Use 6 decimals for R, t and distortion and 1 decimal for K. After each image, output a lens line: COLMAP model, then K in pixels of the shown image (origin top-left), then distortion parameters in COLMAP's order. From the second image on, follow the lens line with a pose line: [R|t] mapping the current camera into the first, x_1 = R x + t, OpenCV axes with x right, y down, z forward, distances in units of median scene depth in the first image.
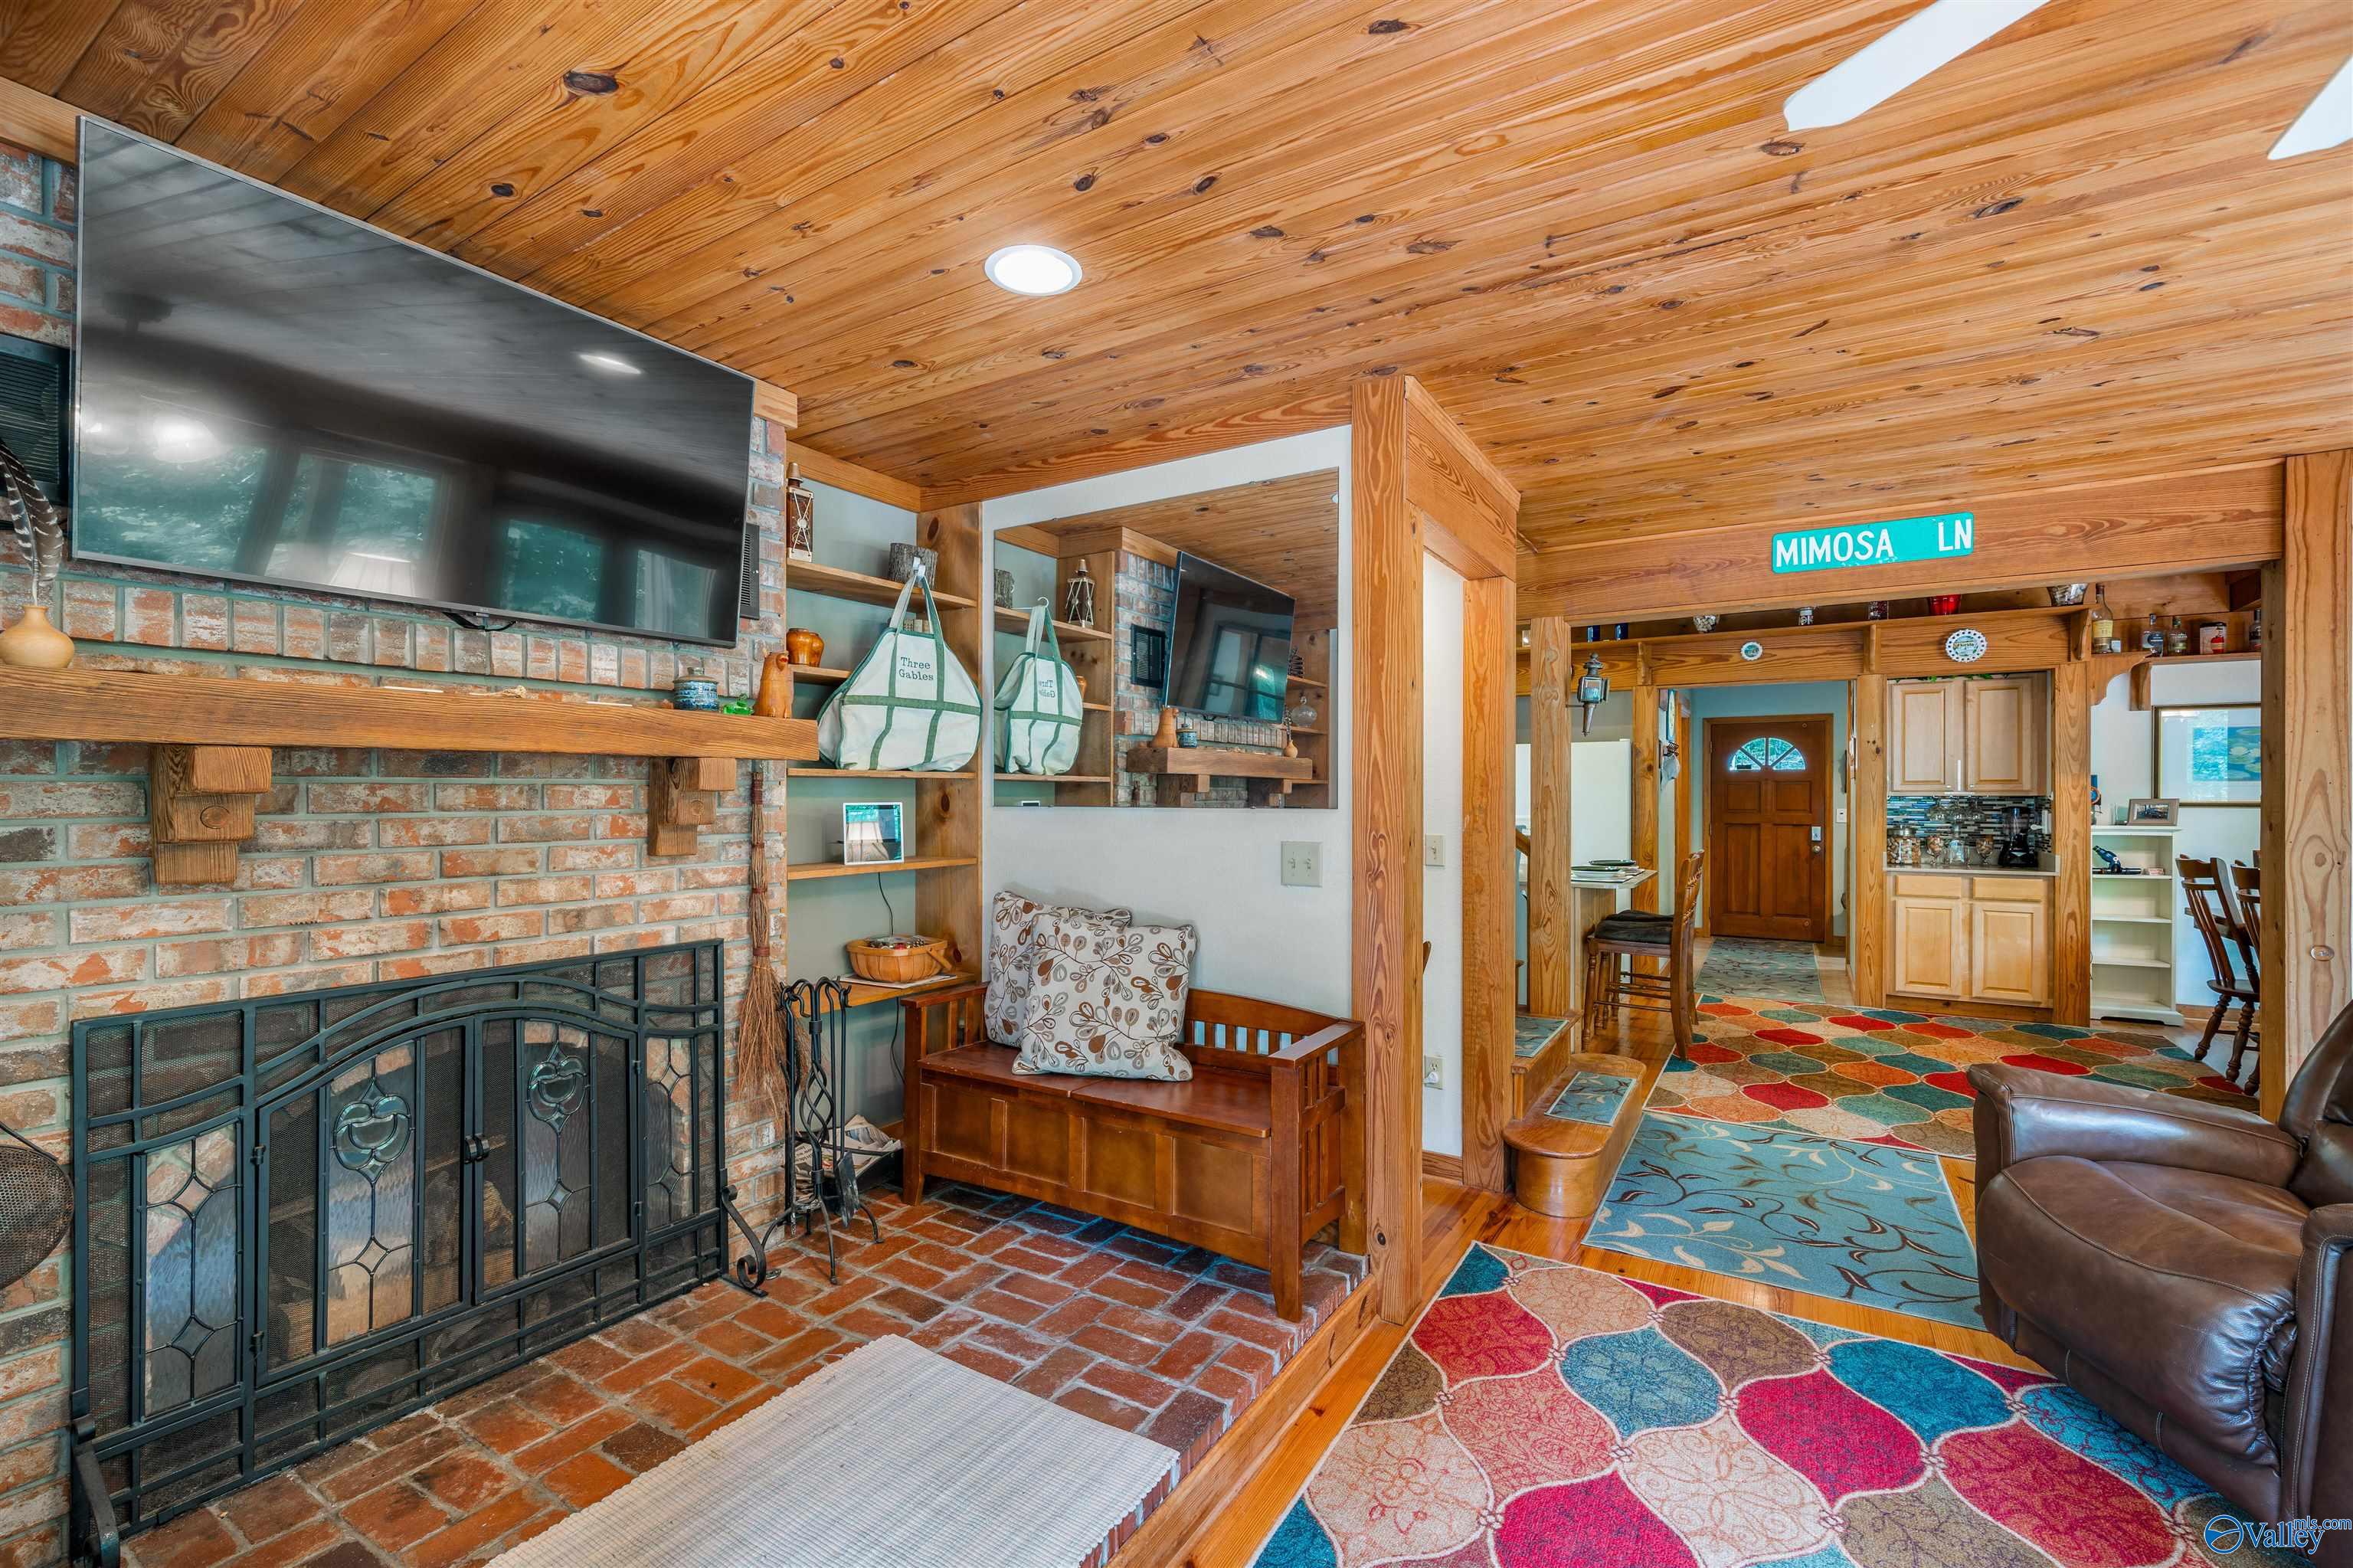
lens RADIAL K [[1008.4, 0, 1158.2], [0, 1008.4, 796.1], [0, 0, 1]] dist [-0.001434, -0.000163]
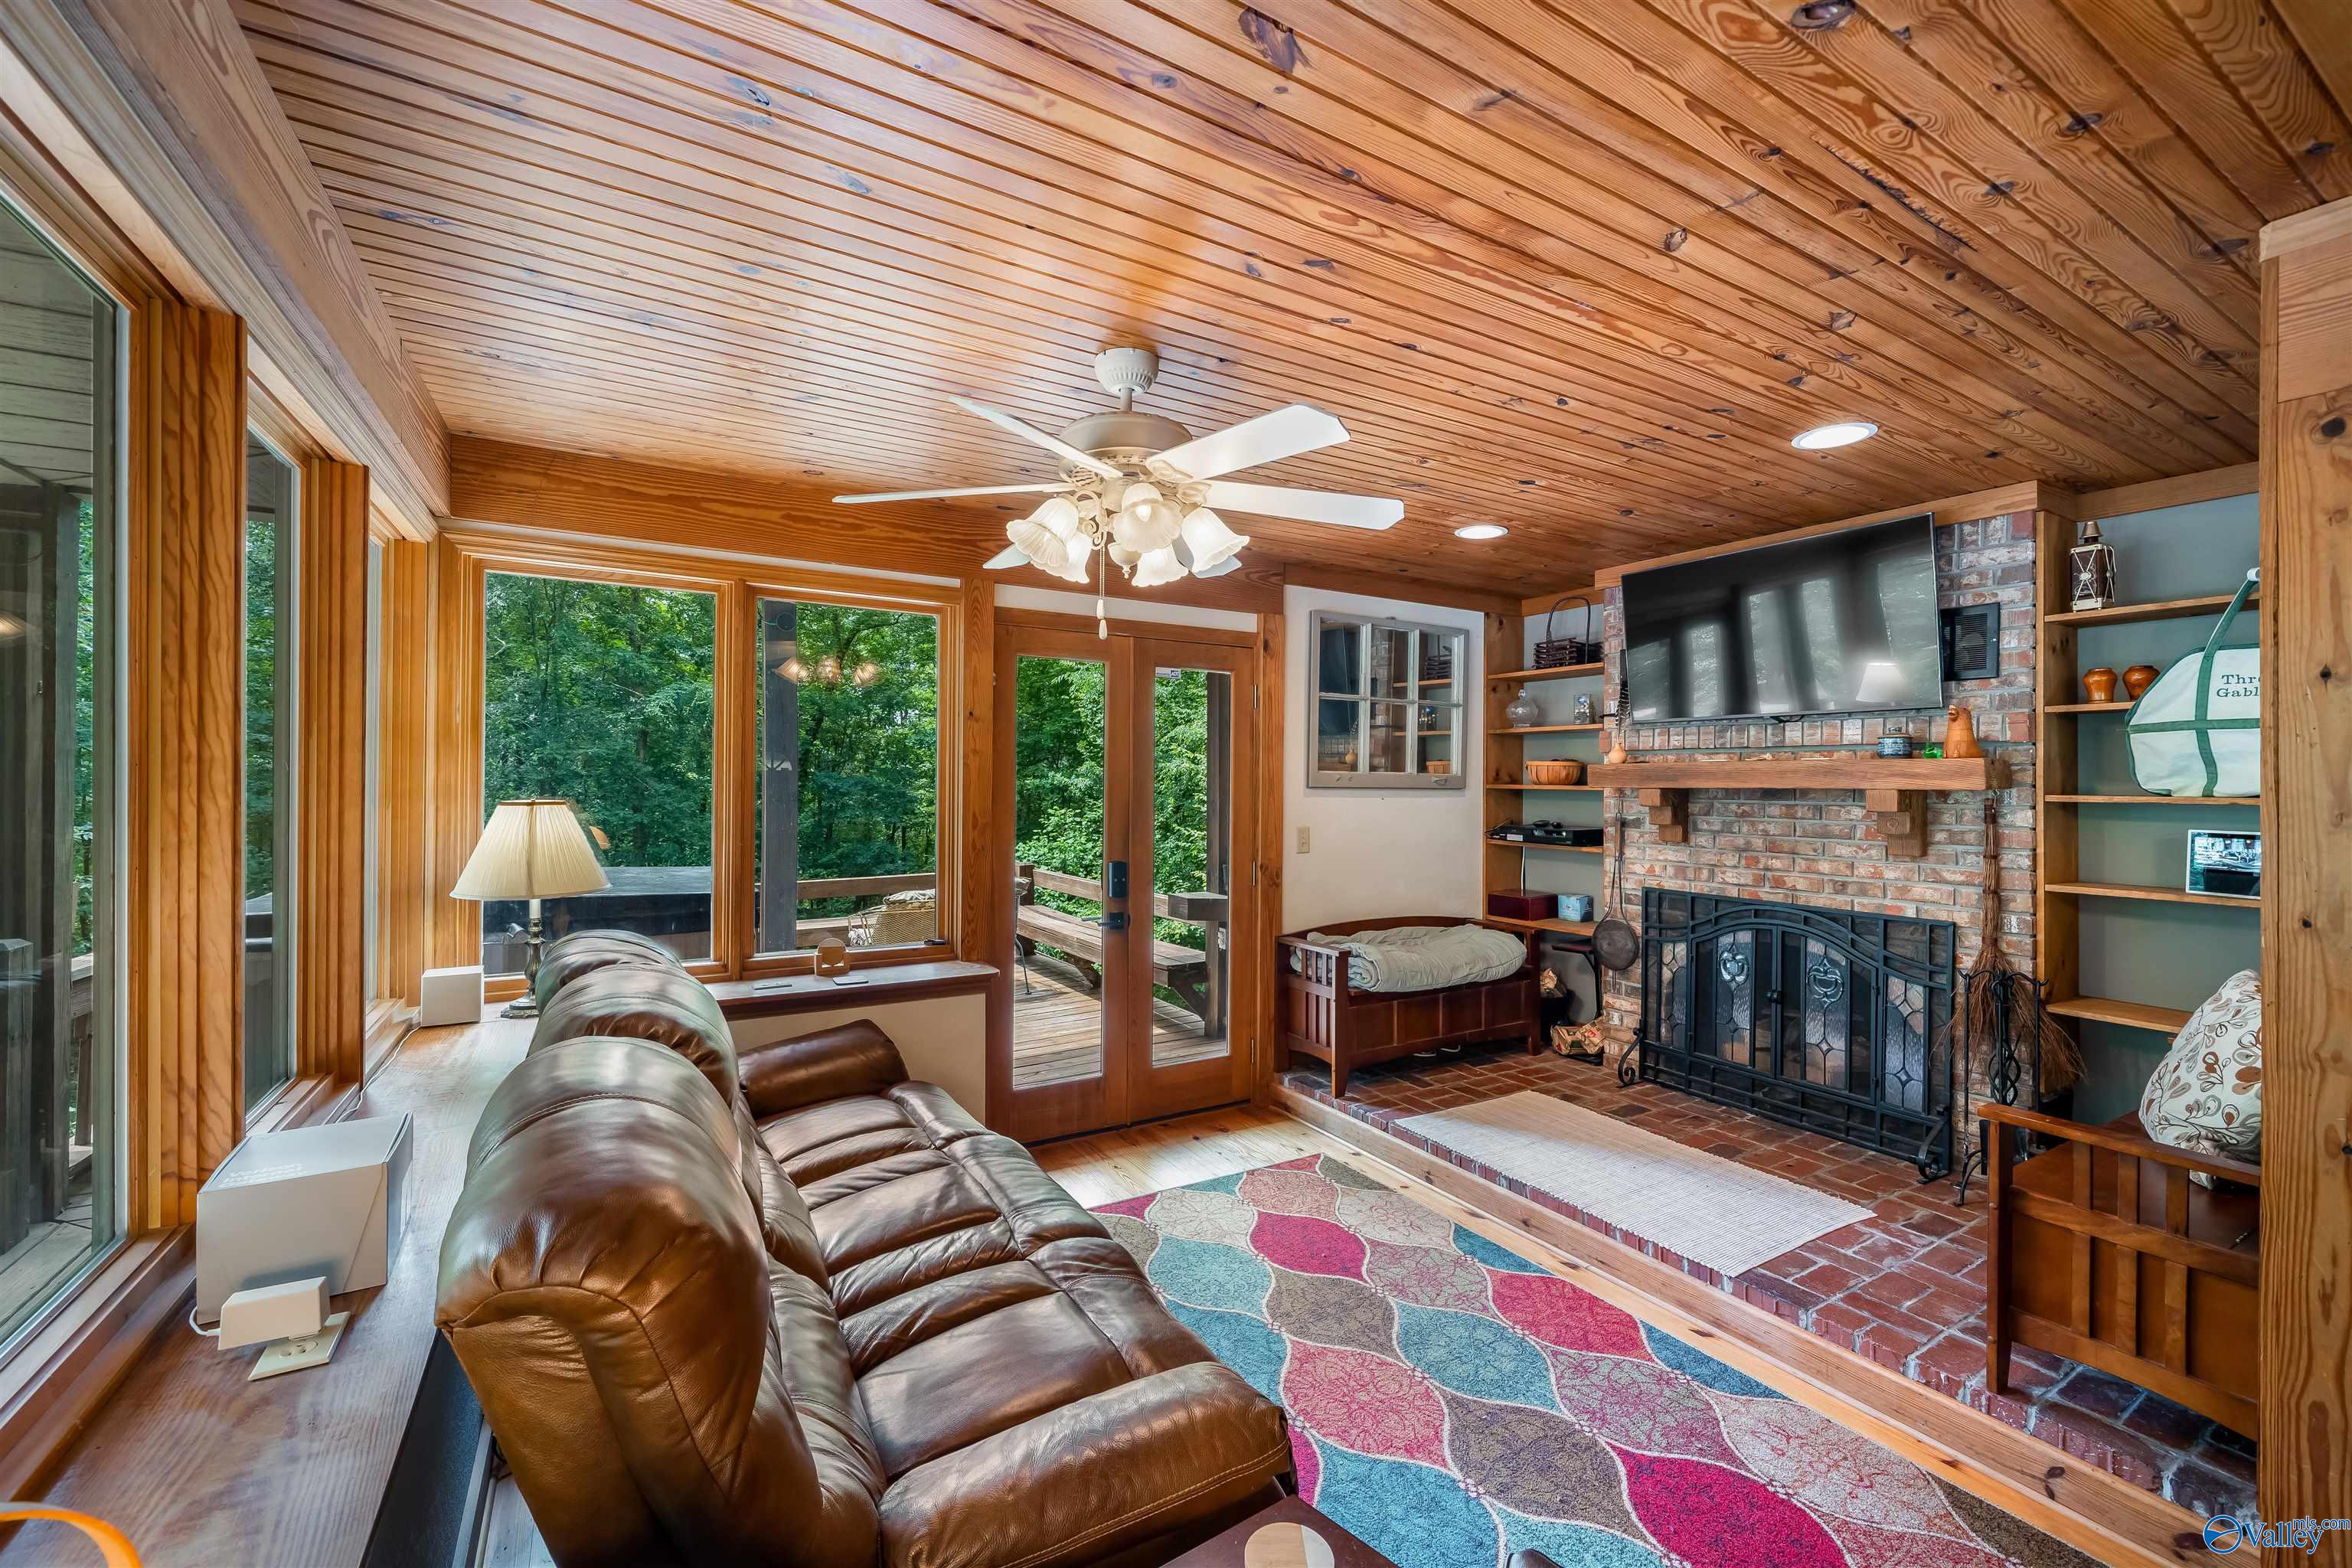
lens RADIAL K [[951.1, 0, 1186.4], [0, 951.1, 773.4], [0, 0, 1]] dist [0.002861, 0.000014]
pose [[-0.449910, -0.009908, -0.893019, 1.345391], [-0.010624, 0.999927, -0.005742, -0.045564], [0.893011, 0.006904, -0.449982, 0.761749]]
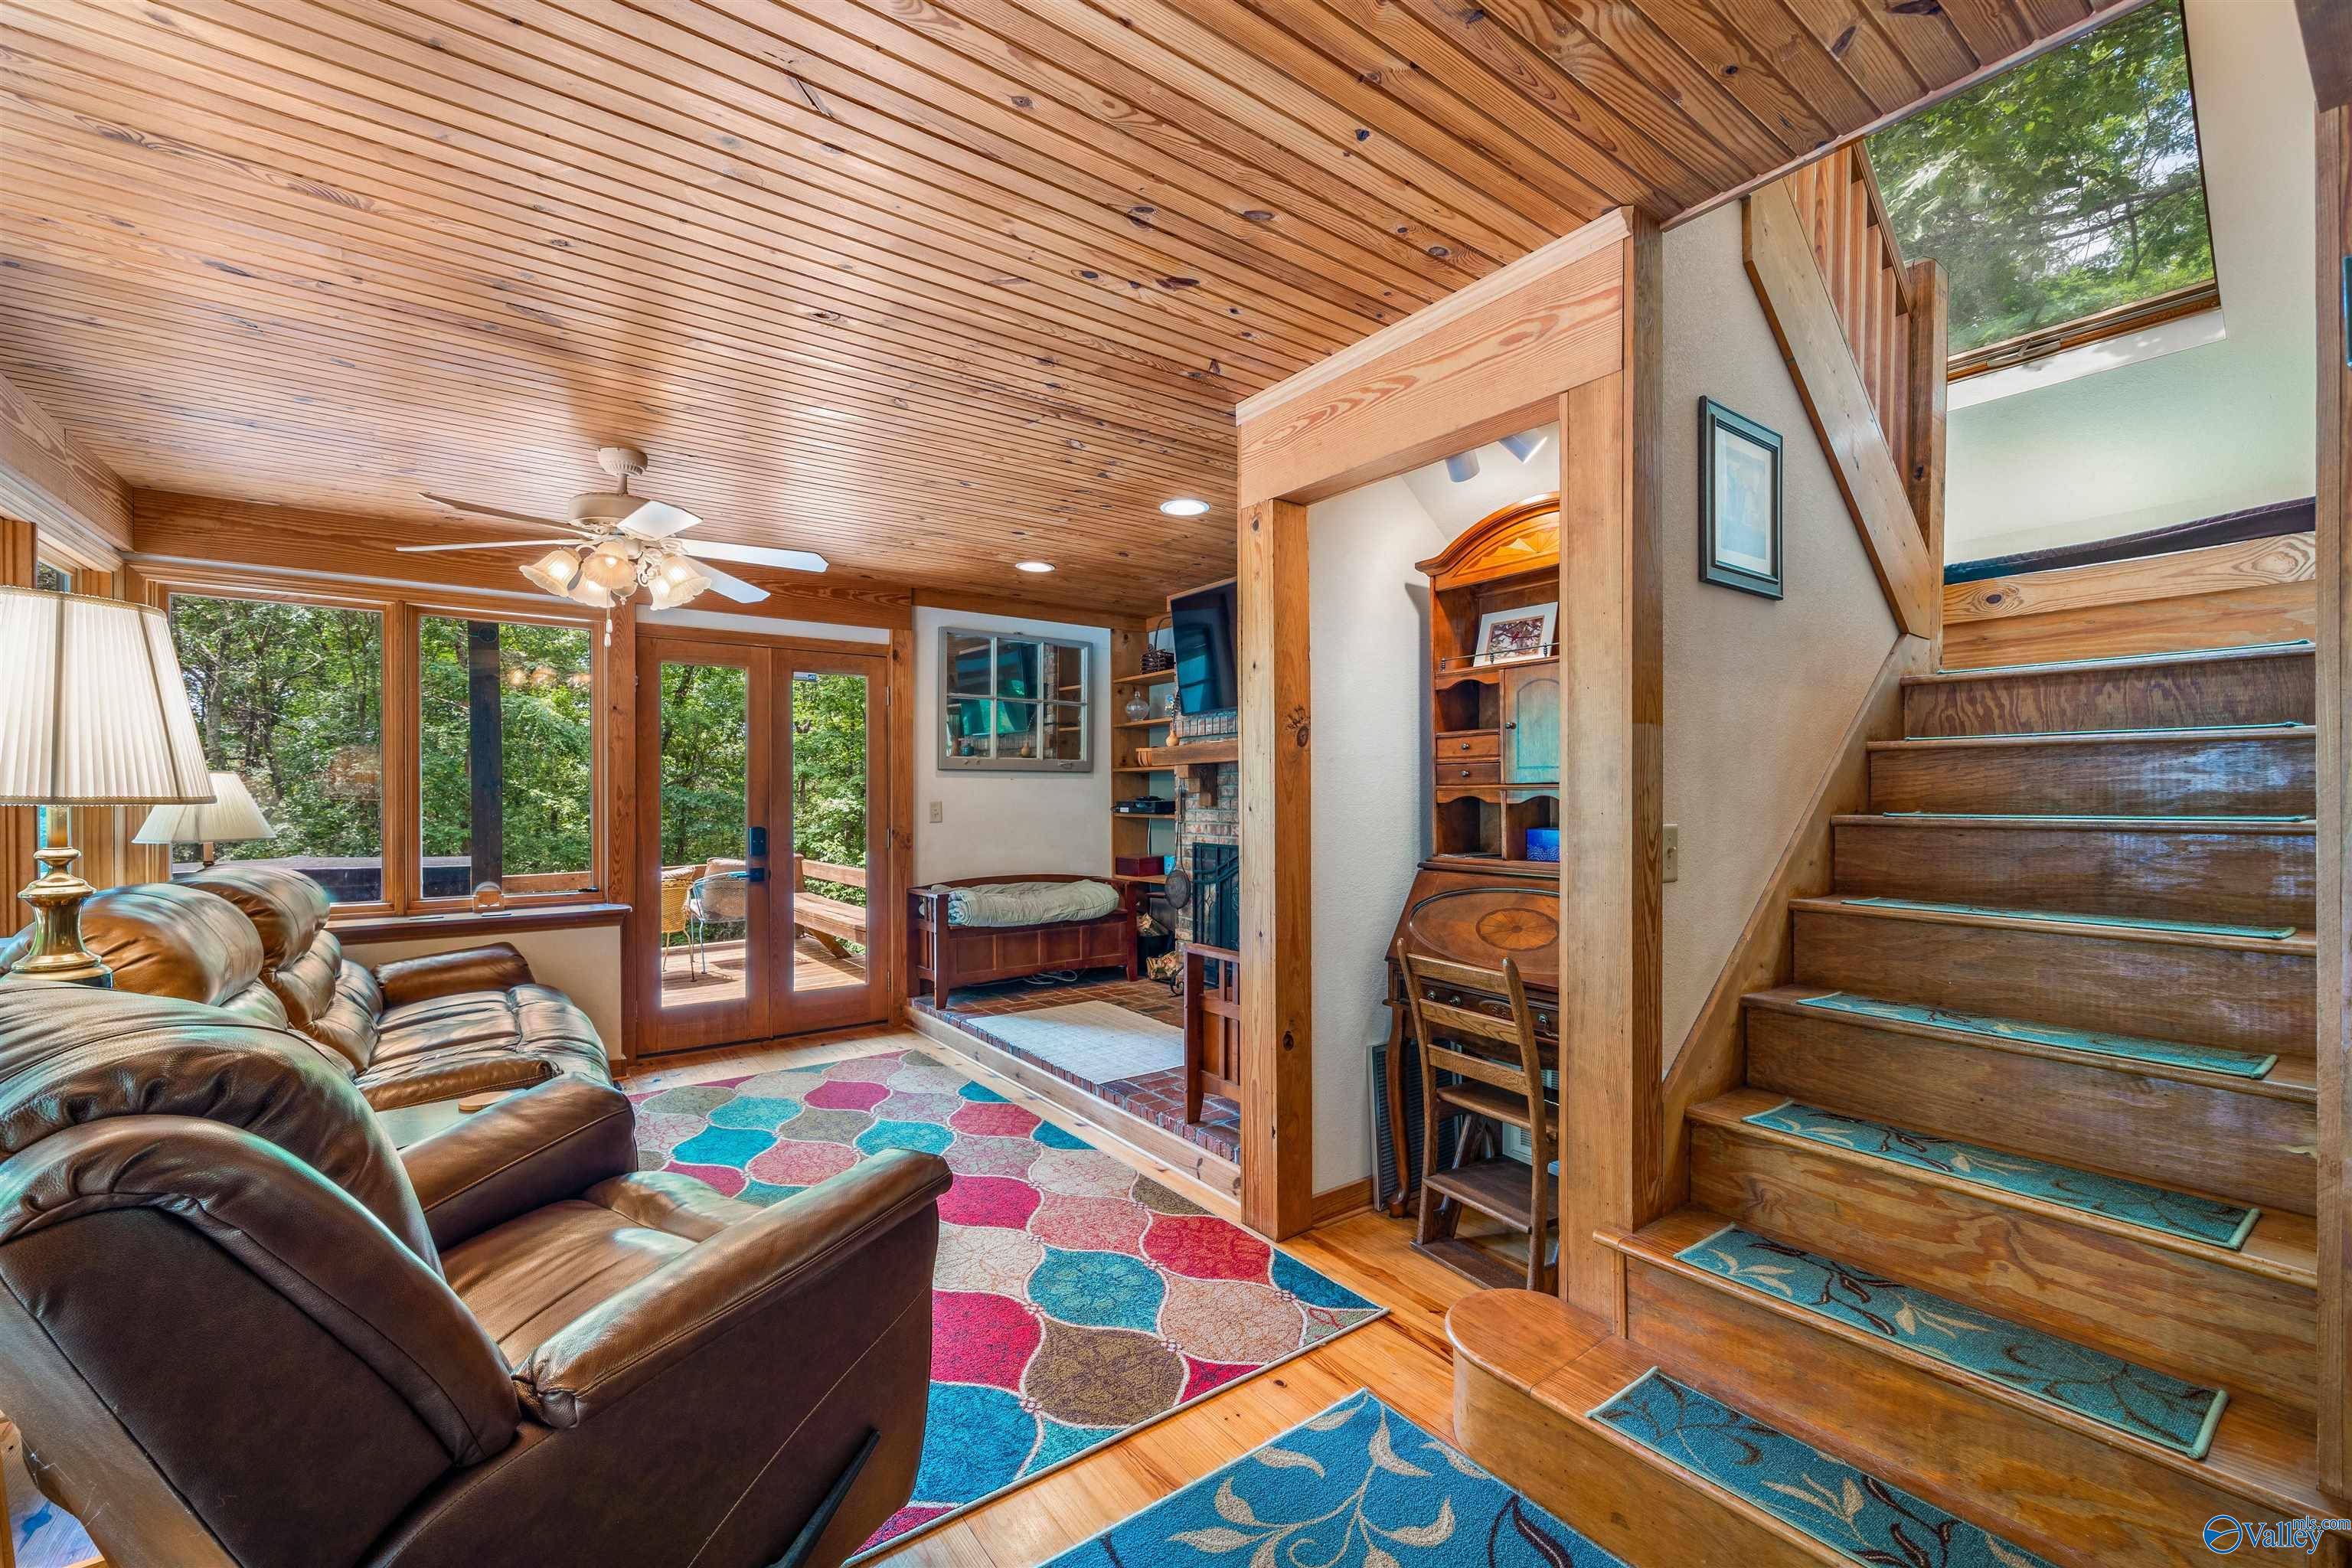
lens RADIAL K [[951.1, 0, 1173.9], [0, 951.1, 793.6], [0, 0, 1]] dist [0.002861, 0.000014]
pose [[-0.365382, 0.000242, -0.930858, 1.530999], [0.002558, 0.999996, -0.000744, 0.036875], [0.930854, -0.002653, -0.365381, 1.576018]]
